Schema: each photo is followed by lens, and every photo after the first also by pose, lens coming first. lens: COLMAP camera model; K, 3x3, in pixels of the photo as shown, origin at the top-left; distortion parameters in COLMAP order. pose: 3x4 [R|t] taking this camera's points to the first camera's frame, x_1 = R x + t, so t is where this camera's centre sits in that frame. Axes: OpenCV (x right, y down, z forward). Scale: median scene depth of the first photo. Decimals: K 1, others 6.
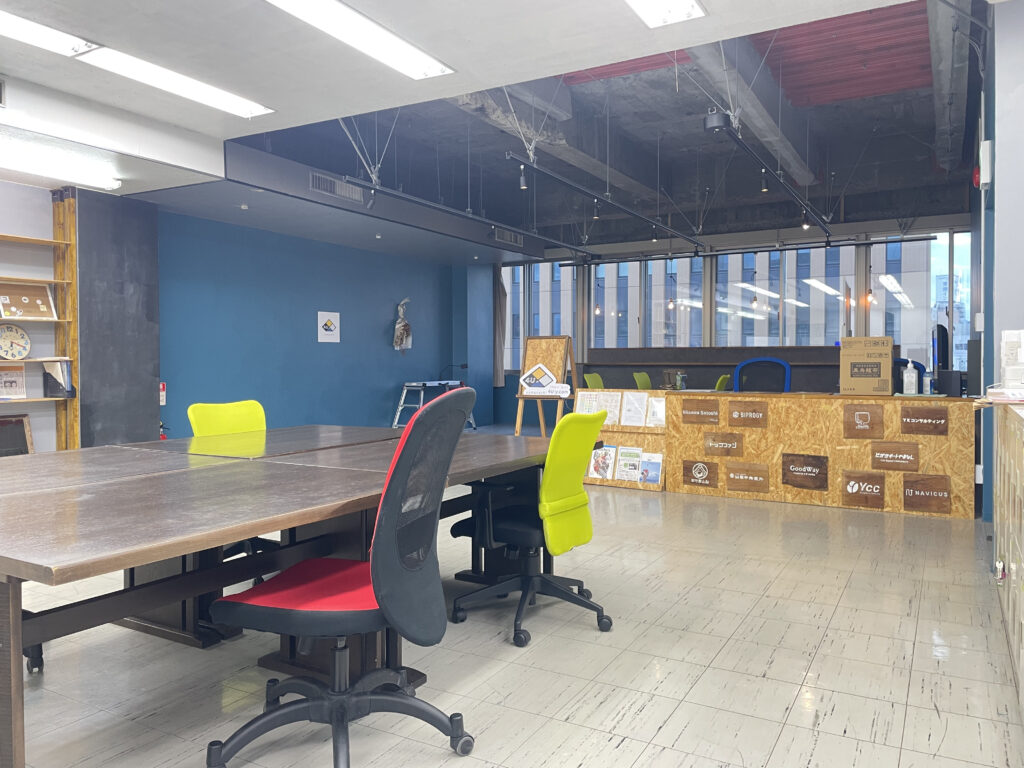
lens RADIAL K [[775.0, 0, 512.0], [0, 775.0, 383.5], [0, 0, 1]] dist [0.006080, -0.007947]
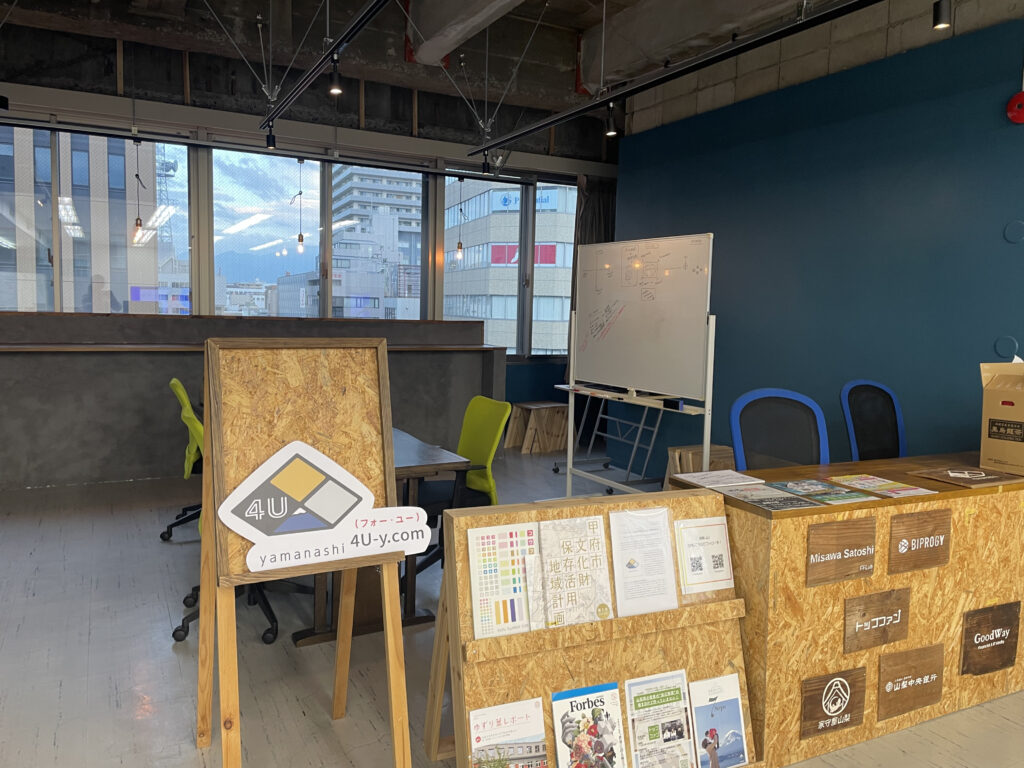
lens RADIAL K [[775.0, 0, 512.9], [0, 775.0, 380.2], [0, 0, 1]] dist [0.006080, -0.007947]
pose [[0.537985, -0.054118, 0.841215, -0.176199], [-0.002046, 0.997850, 0.065503, -0.076372], [-0.842952, -0.036961, 0.536718, 0.932577]]
